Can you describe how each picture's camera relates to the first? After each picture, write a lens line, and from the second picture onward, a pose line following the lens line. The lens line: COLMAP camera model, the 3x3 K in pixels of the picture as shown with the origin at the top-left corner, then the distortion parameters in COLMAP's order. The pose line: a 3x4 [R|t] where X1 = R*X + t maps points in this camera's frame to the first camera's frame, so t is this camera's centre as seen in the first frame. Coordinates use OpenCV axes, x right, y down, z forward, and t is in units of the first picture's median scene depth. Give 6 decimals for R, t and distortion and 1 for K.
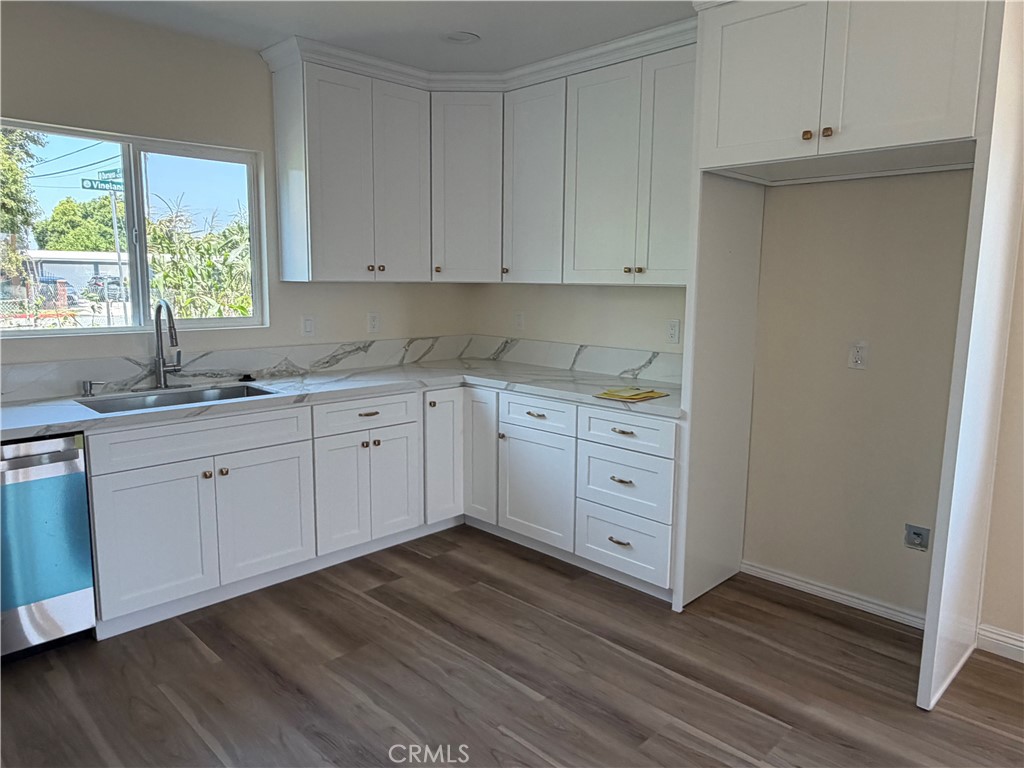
lens RADIAL K [[700.2, 0, 513.0], [0, 700.2, 378.4], [0, 0, 1]] dist [0.002423, -0.001748]
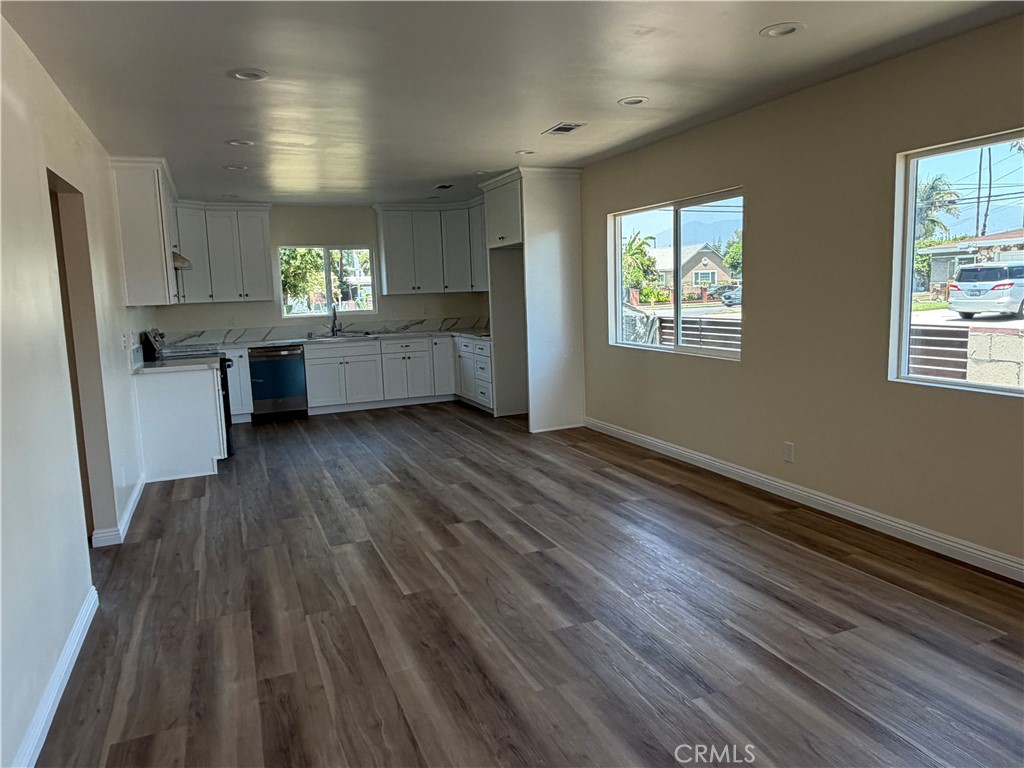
lens RADIAL K [[694.8, 0, 512.0], [0, 694.8, 384.0], [0, 0, 1]] dist [0.003411, 0.000481]
pose [[0.922403, 0.007956, -0.386146, 1.216458], [-0.007982, 0.999967, 0.001537, 0.196492], [0.386145, 0.001664, 0.922436, -1.269054]]
